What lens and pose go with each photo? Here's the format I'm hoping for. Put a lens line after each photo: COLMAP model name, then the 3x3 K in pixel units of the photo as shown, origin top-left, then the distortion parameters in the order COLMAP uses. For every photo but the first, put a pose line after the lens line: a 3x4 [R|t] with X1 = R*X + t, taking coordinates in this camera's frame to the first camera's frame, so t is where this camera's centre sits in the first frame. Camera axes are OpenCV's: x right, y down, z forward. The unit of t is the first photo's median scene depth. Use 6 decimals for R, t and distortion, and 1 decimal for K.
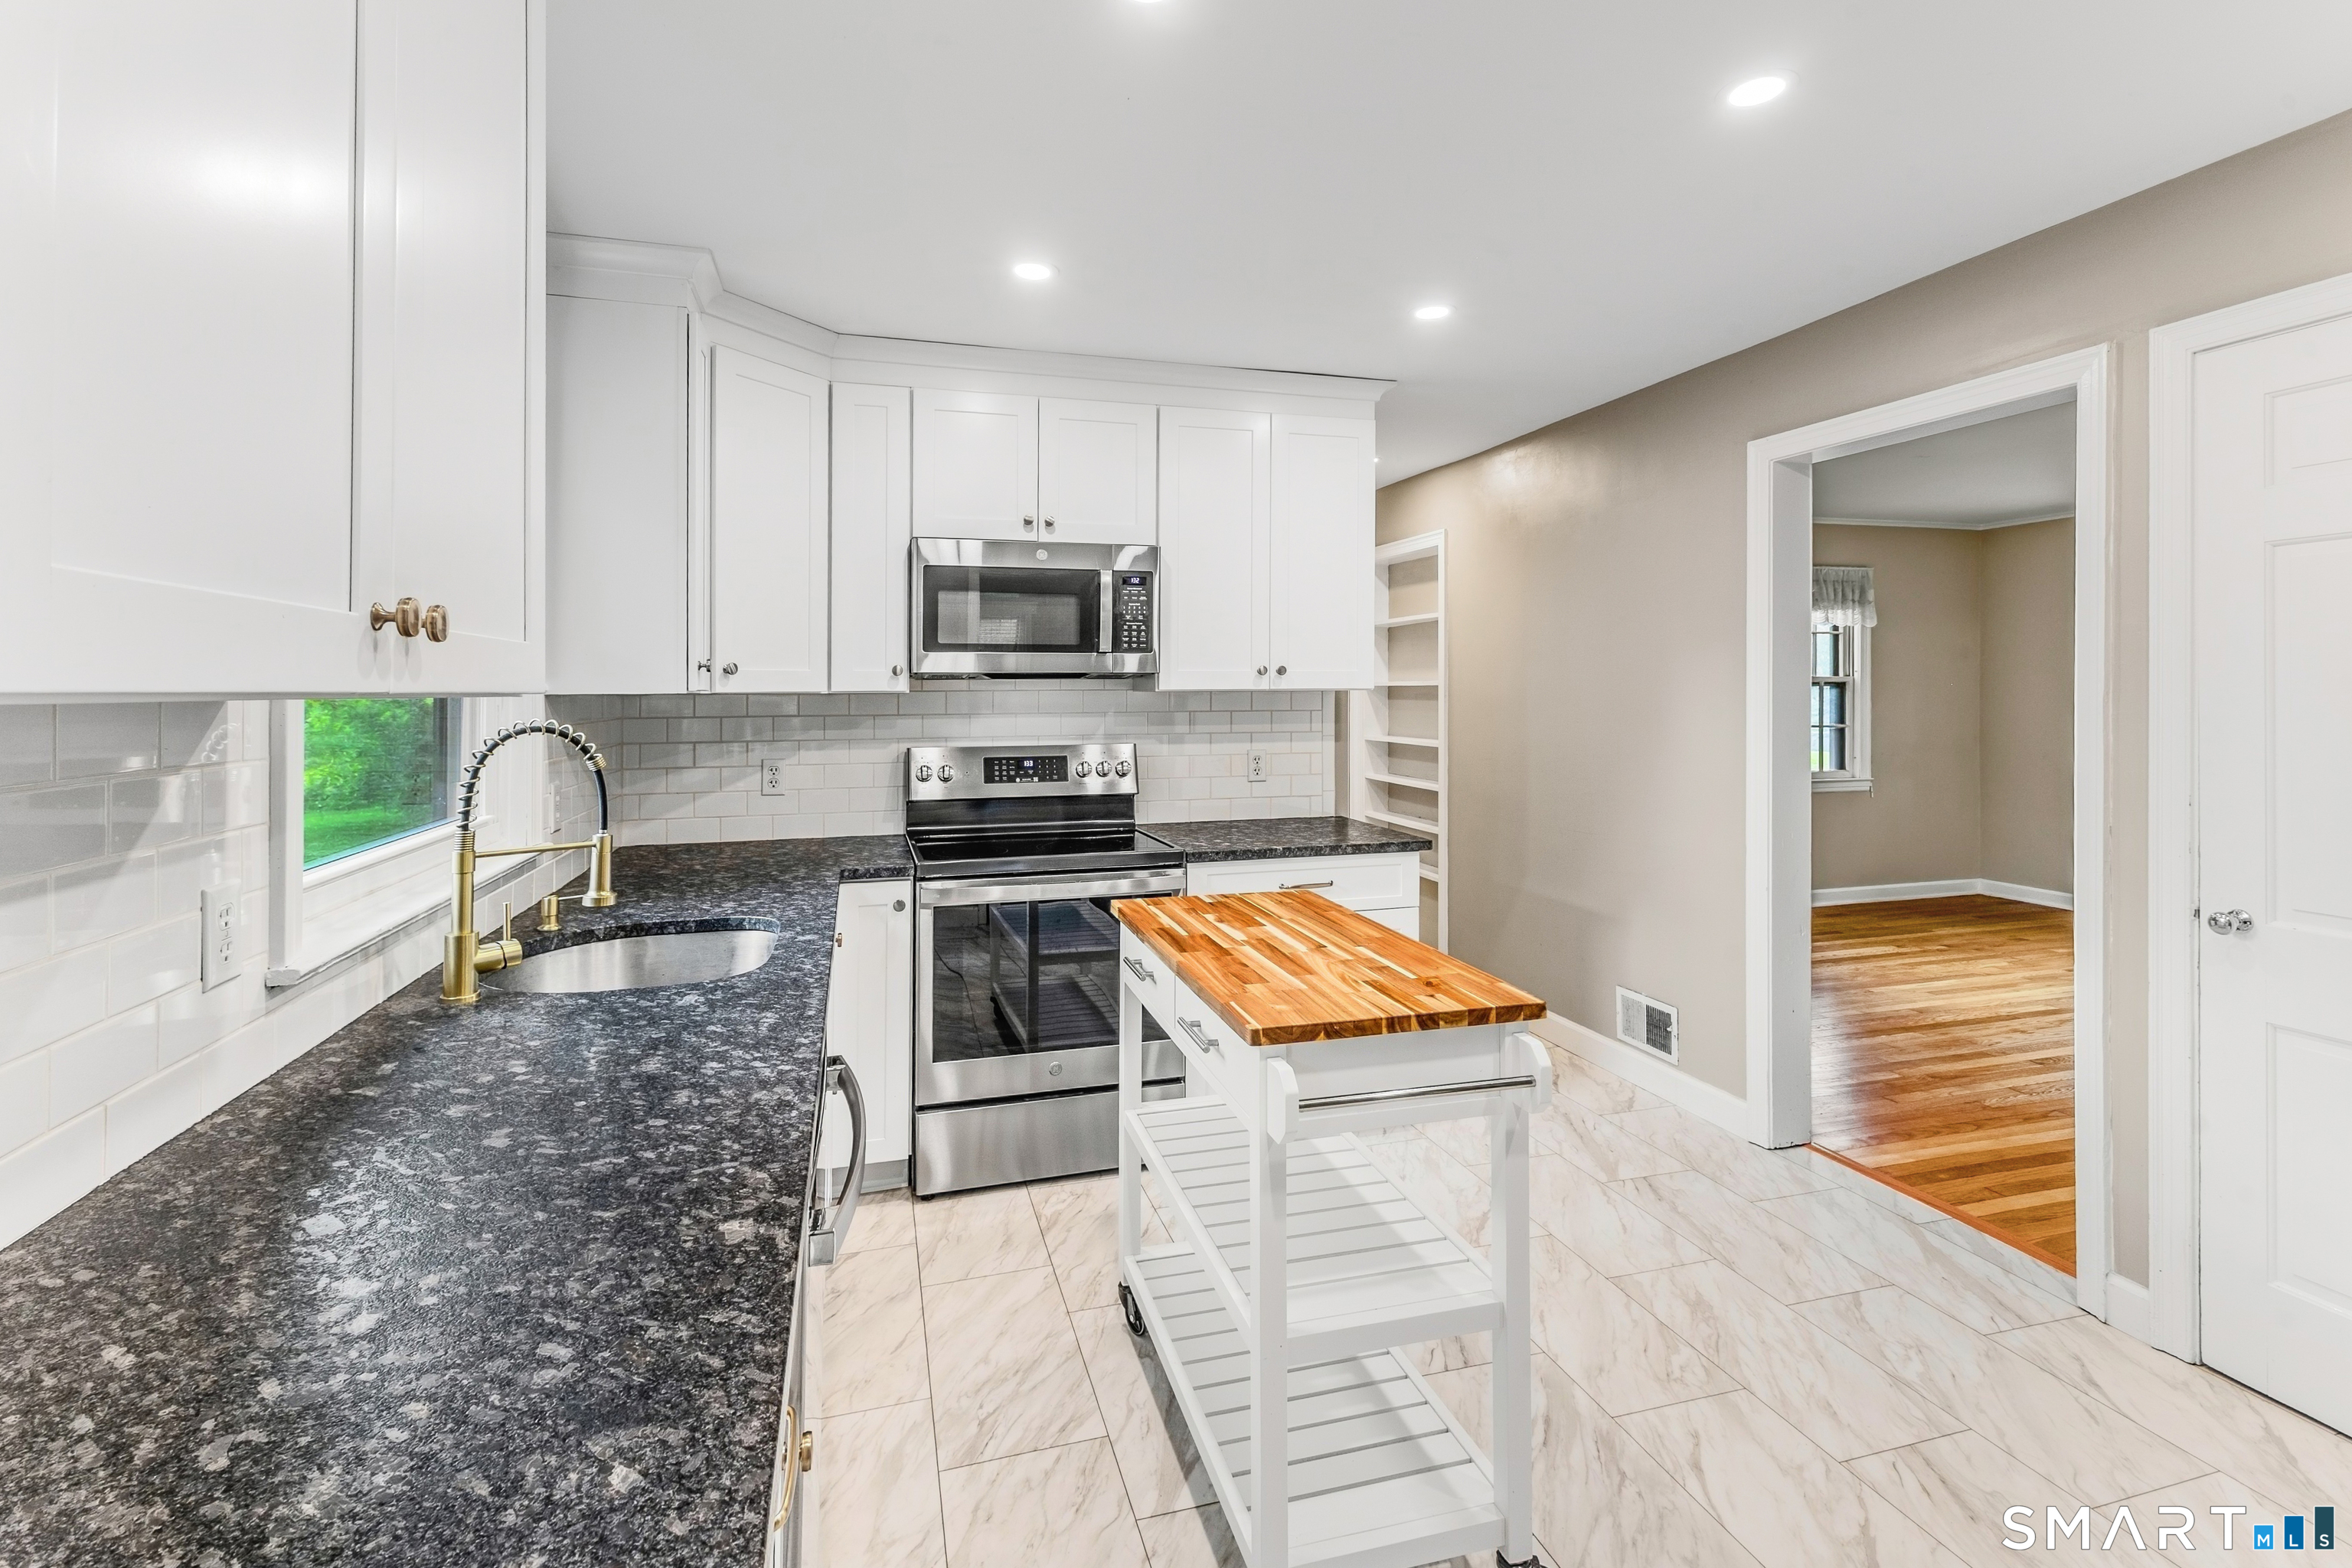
lens RADIAL K [[1067.8, 0, 1171.1], [0, 1067.8, 678.0], [0, 0, 1]] dist [0.011151, -0.002858]
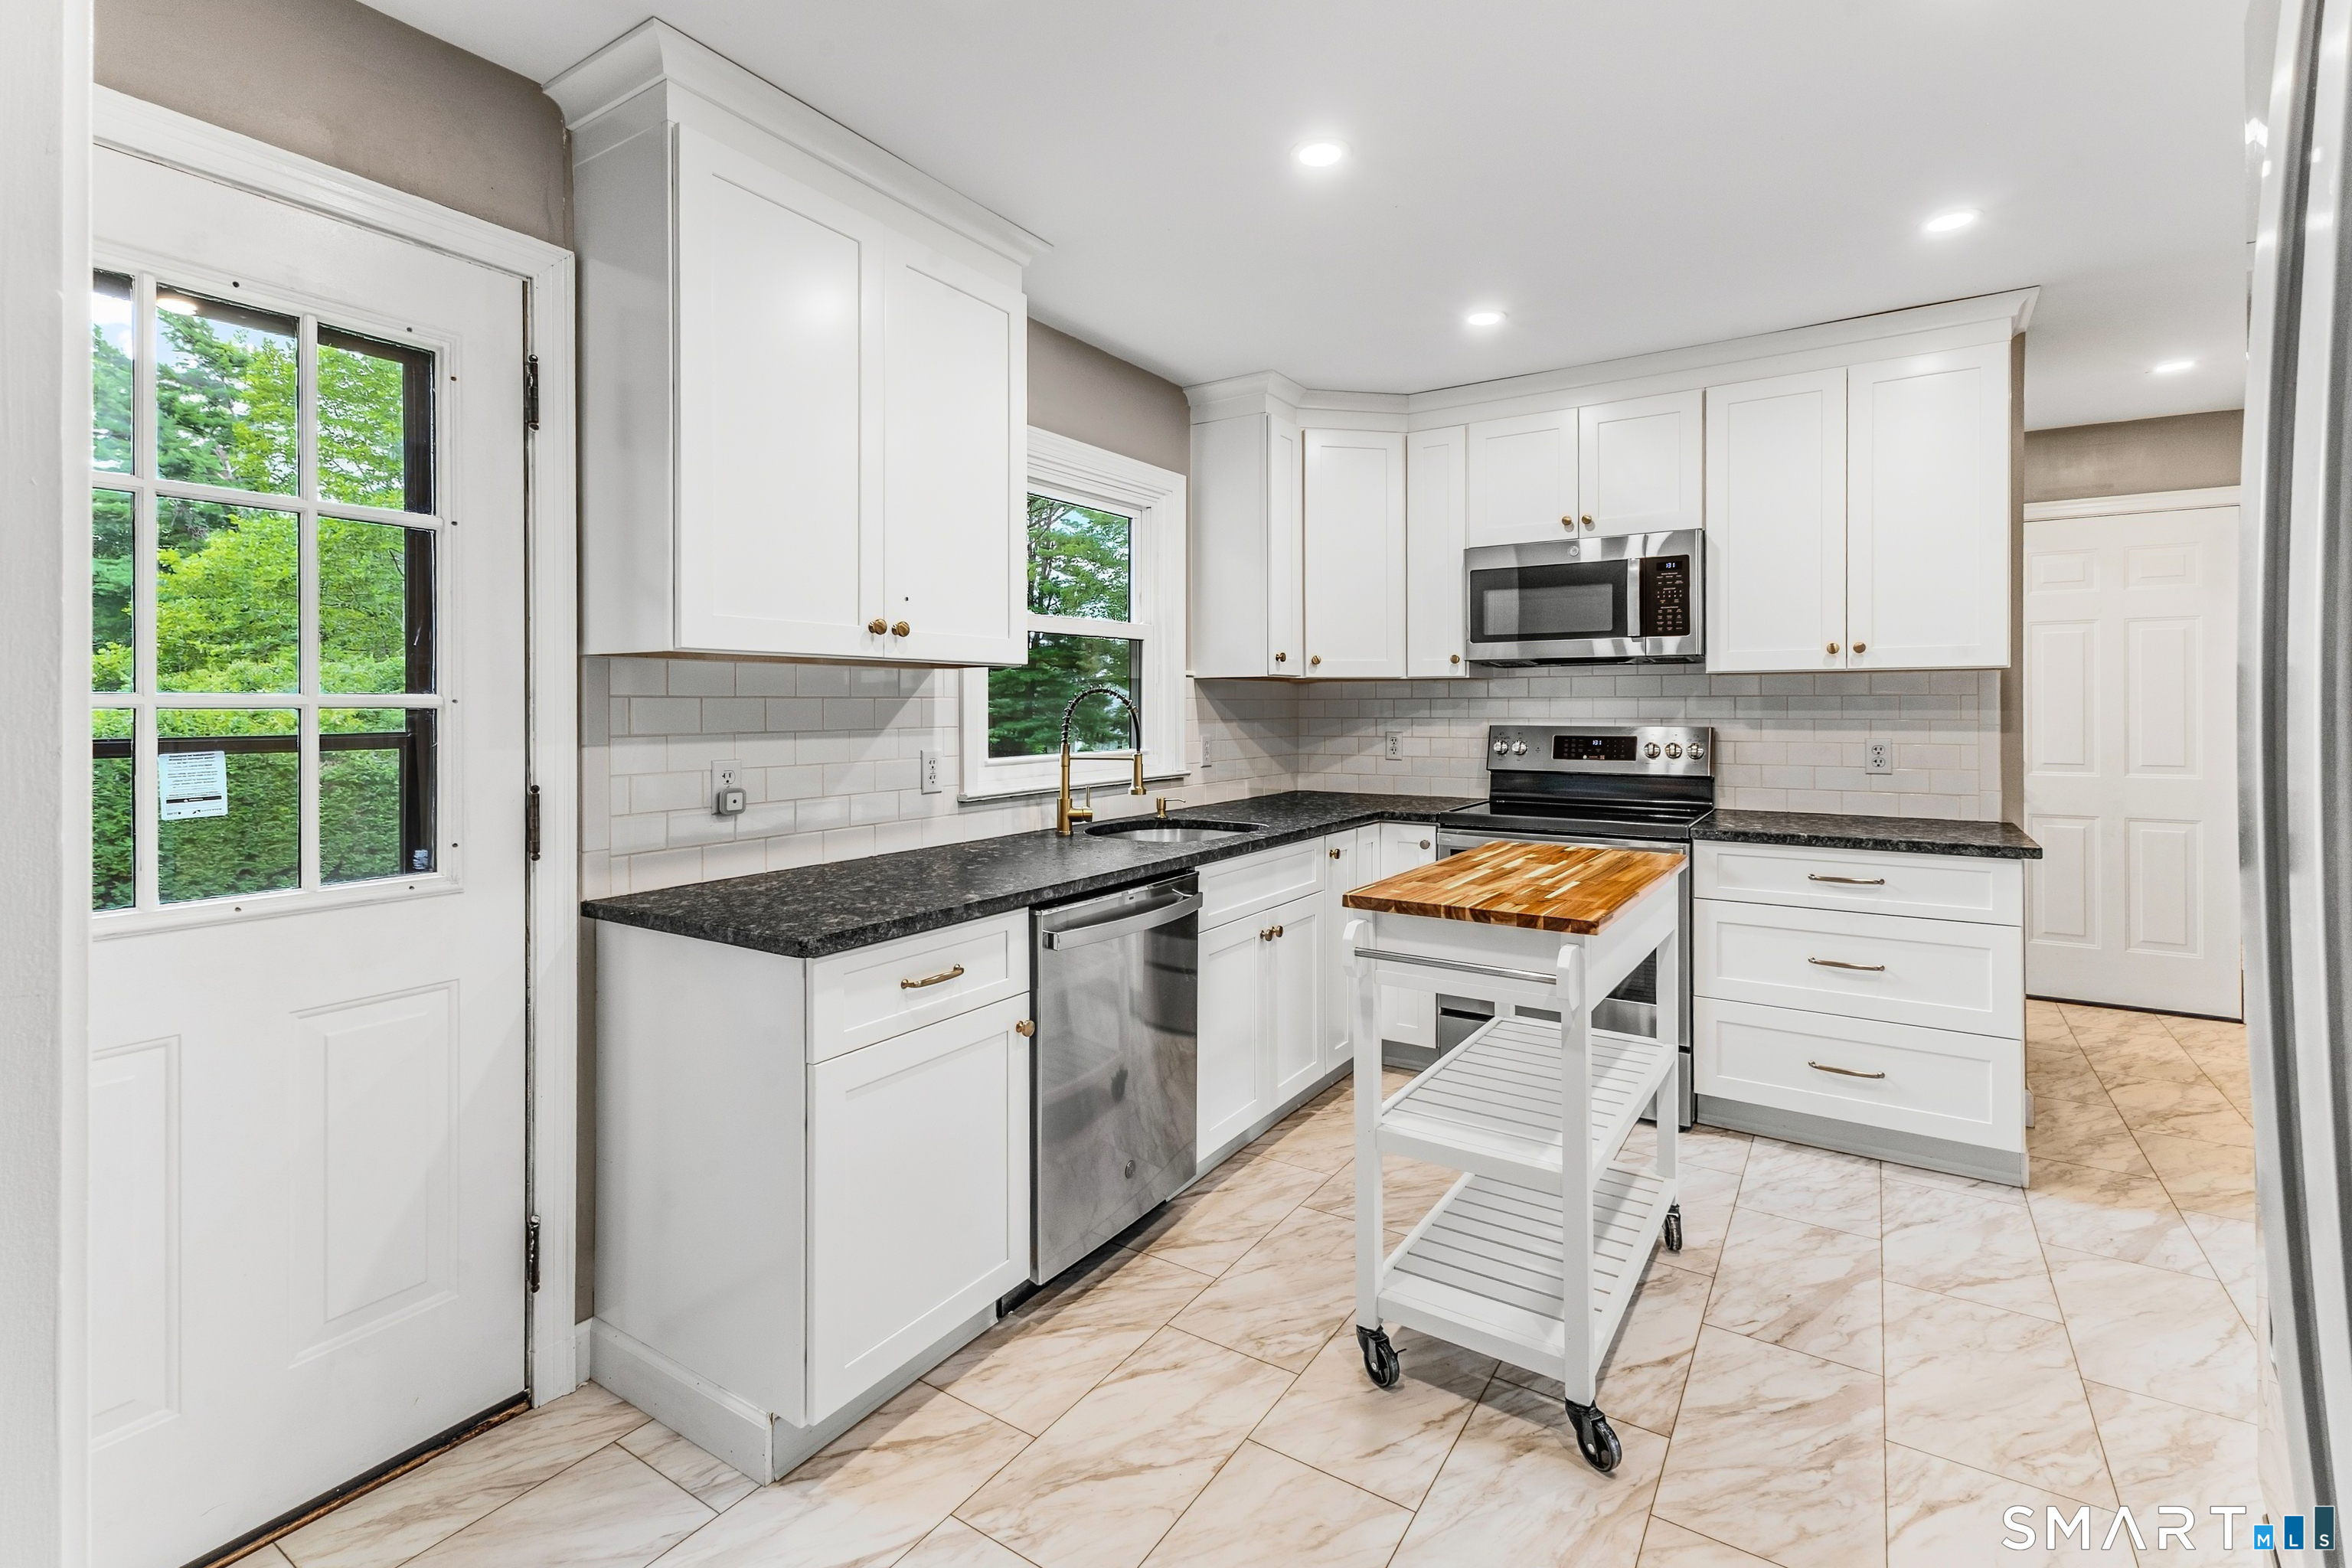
lens RADIAL K [[1067.8, 0, 1182.2], [0, 1067.8, 690.7], [0, 0, 1]] dist [0.011151, -0.002858]
pose [[0.655533, -0.007695, -0.755128, 0.538226], [0.008999, 0.999957, -0.002378, 0.034258], [0.755113, -0.005236, 0.655573, -0.039960]]
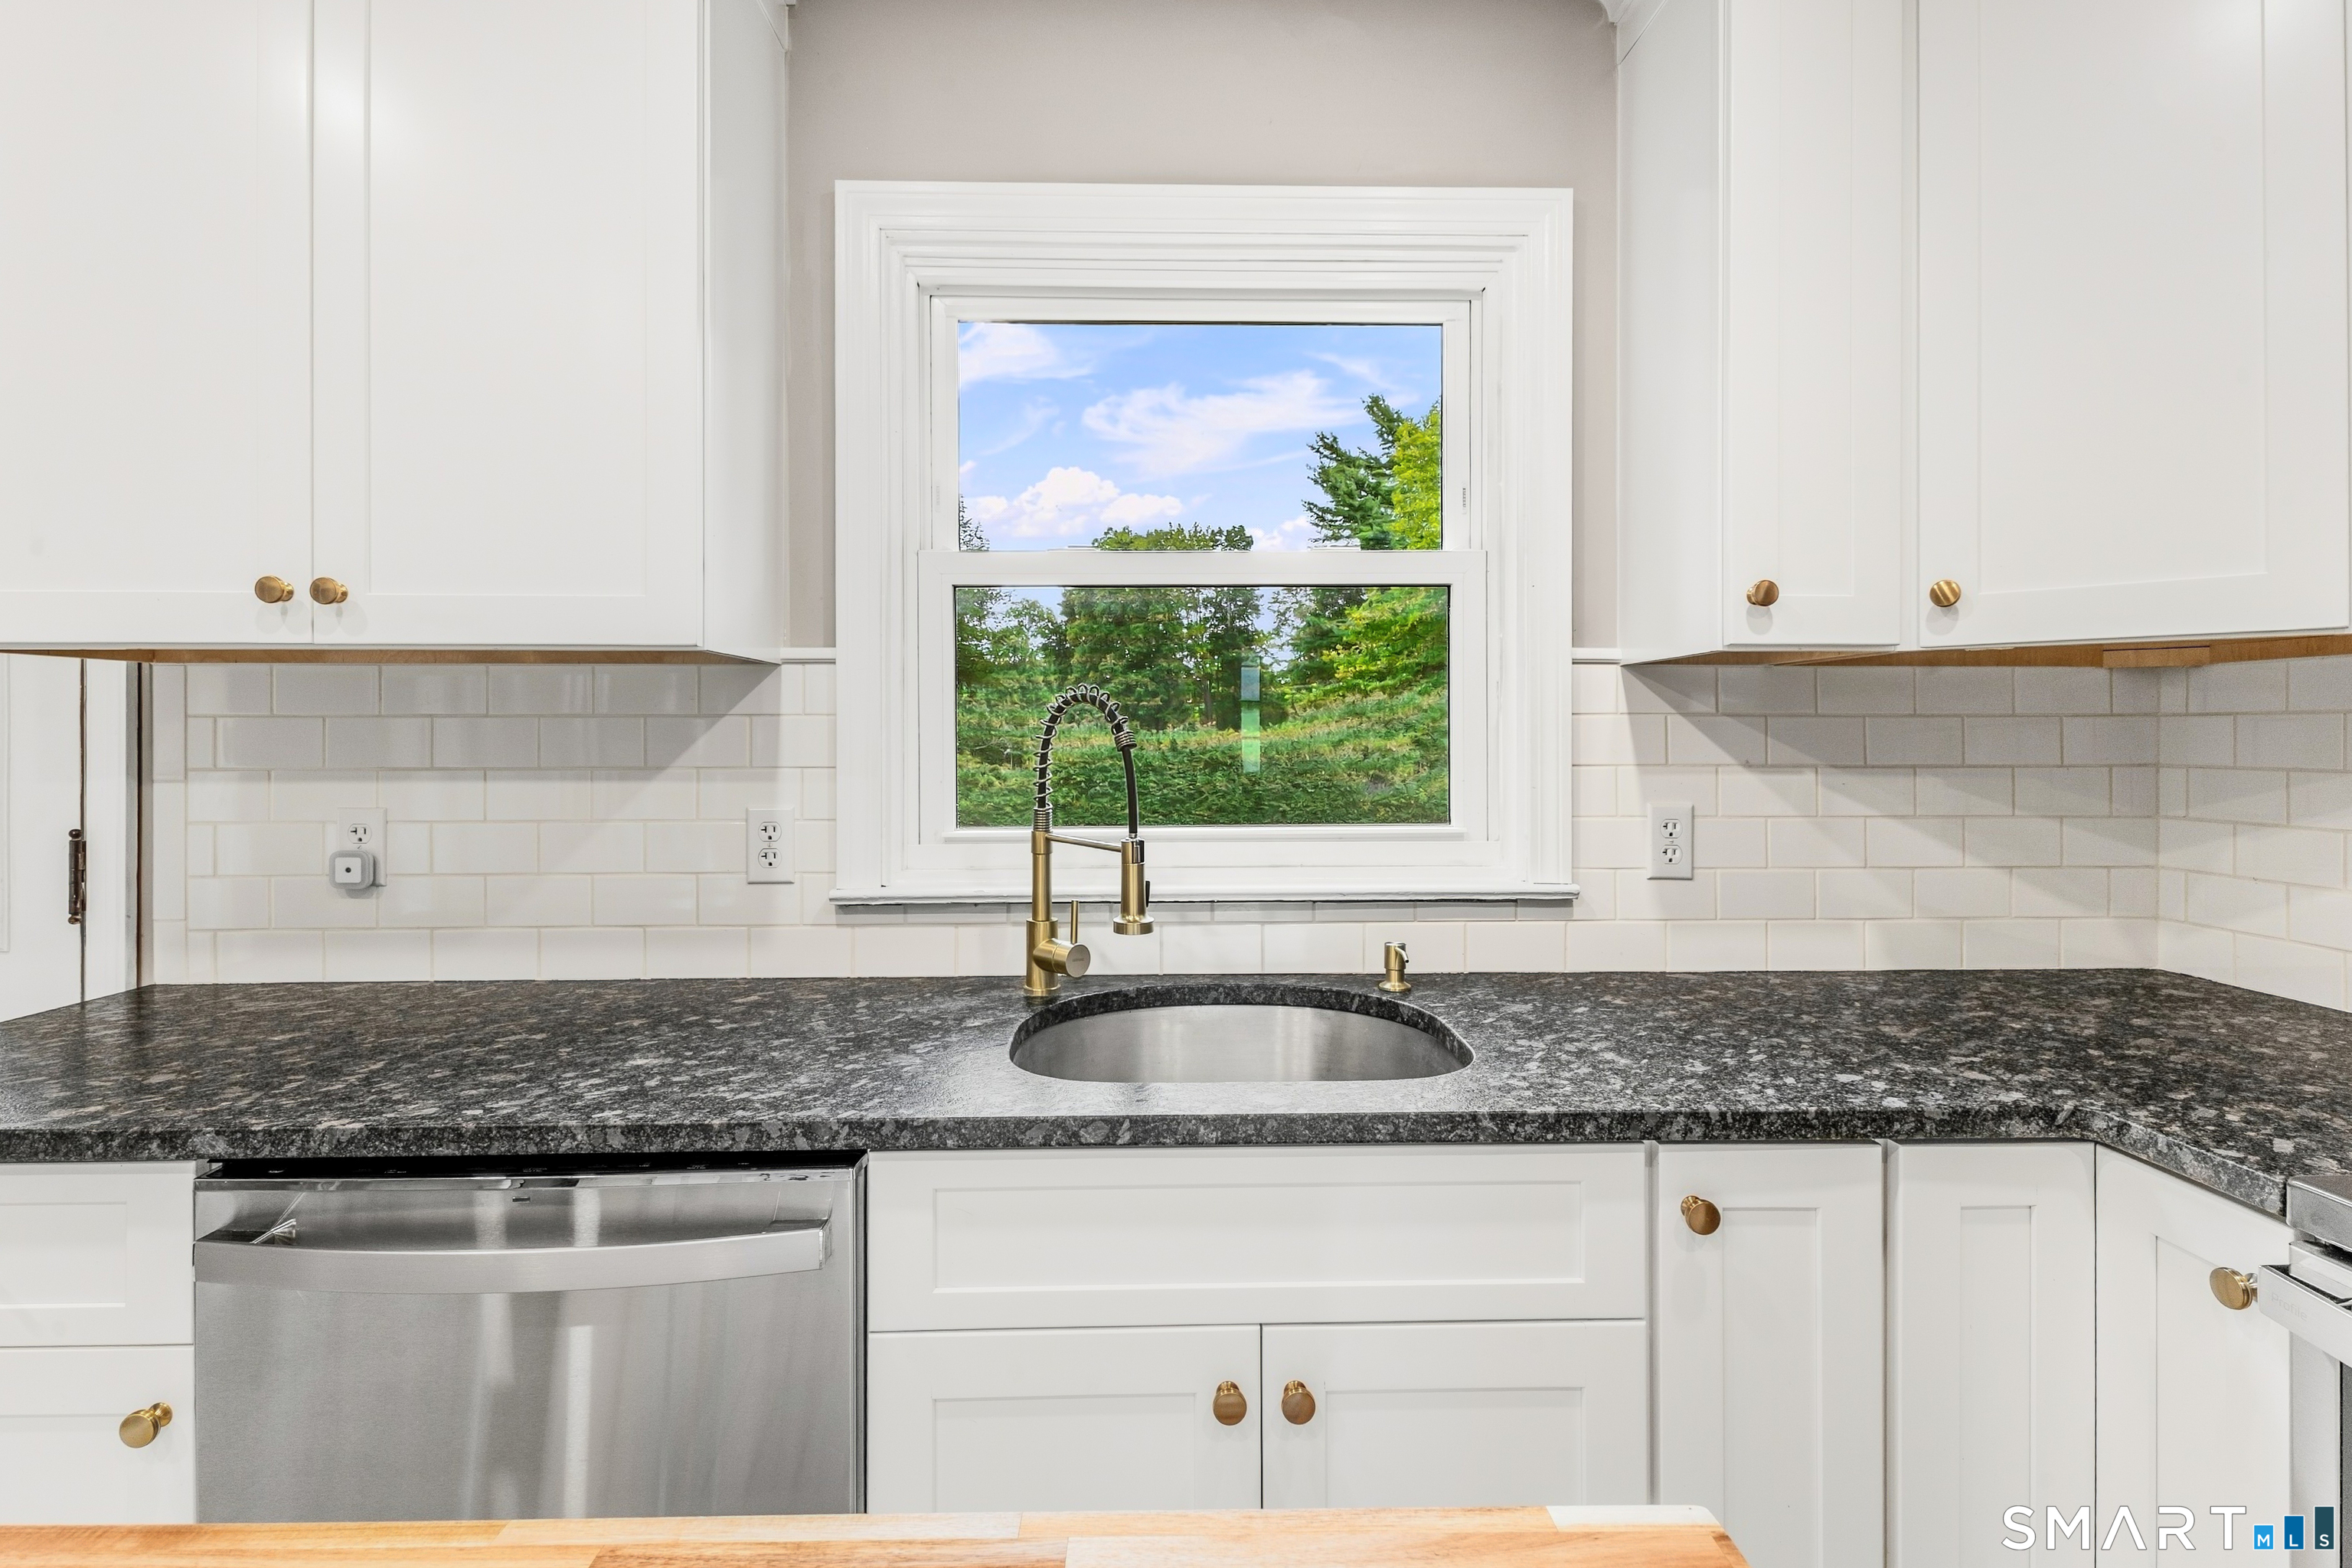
lens RADIAL K [[1160.3, 0, 1189.2], [0, 1160.3, 727.2], [0, 0, 1]] dist [0.010261, -0.001403]
pose [[-0.246804, -0.002834, -0.969061, 0.161883], [0.012927, 0.999897, -0.006216, 0.049674], [0.968979, -0.014062, -0.246742, 0.837065]]
